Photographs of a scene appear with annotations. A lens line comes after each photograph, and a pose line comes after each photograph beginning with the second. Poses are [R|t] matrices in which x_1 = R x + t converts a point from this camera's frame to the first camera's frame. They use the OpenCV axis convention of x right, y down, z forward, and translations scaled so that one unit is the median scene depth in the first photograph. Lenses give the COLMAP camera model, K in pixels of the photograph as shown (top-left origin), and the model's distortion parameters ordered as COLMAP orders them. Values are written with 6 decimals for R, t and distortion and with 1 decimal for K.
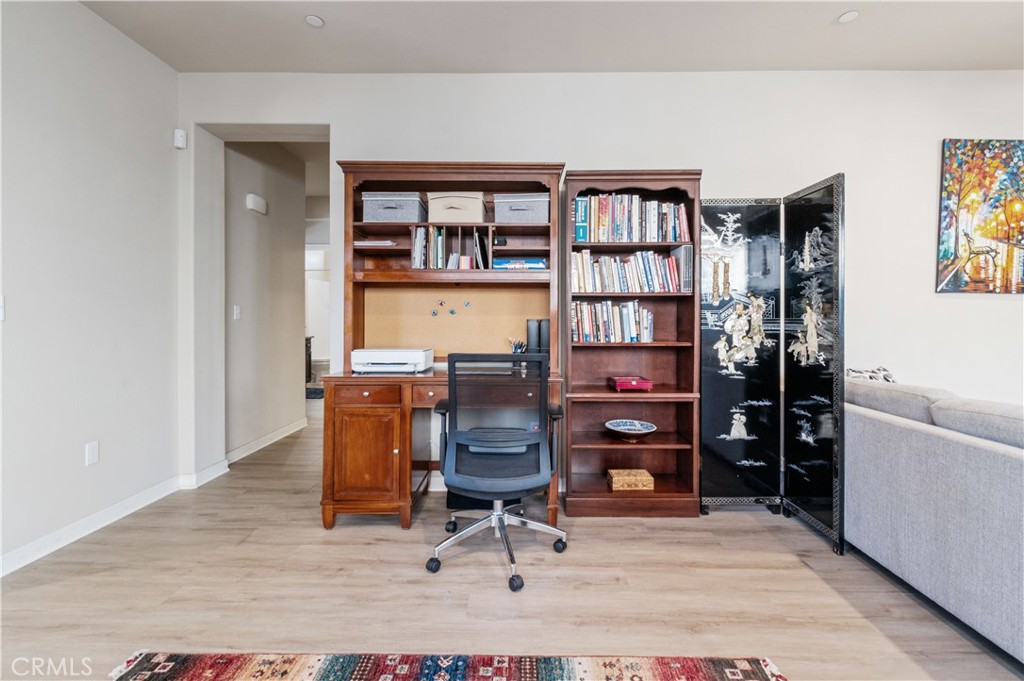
lens RADIAL K [[460.0, 0, 524.1], [0, 460.0, 322.0], [0, 0, 1]] dist [0.005331, -0.002280]
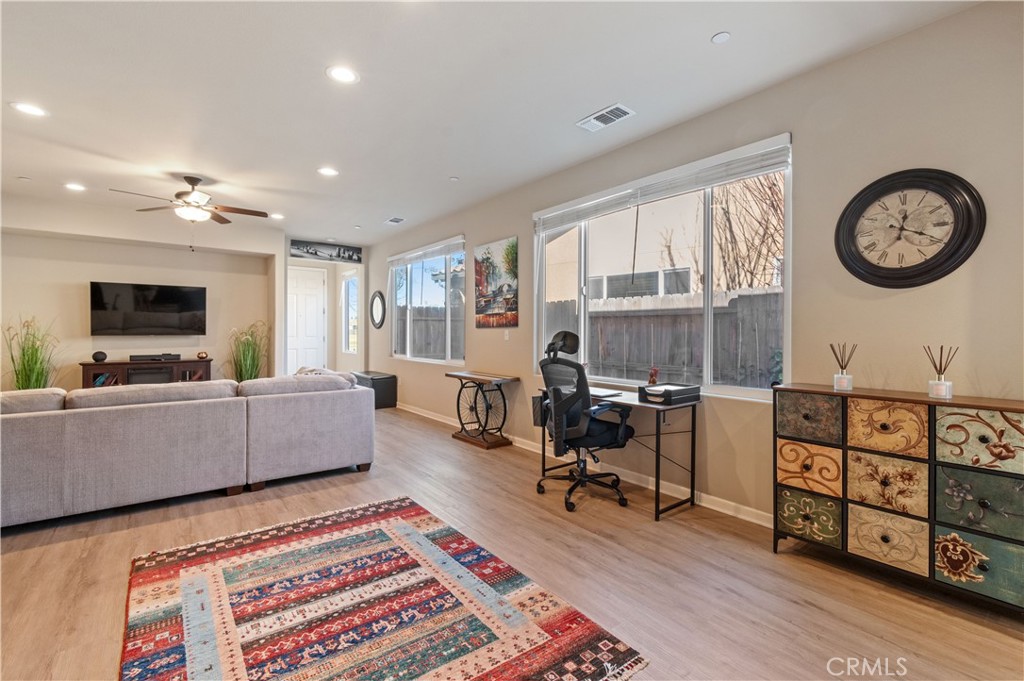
lens RADIAL K [[460.0, 0, 520.4], [0, 460.0, 333.2], [0, 0, 1]] dist [0.005331, -0.002280]
pose [[-0.626941, -0.009200, 0.779012, -0.879529], [0.001172, 0.999918, 0.012752, -0.036363], [-0.779066, 0.008908, -0.626879, 0.542769]]
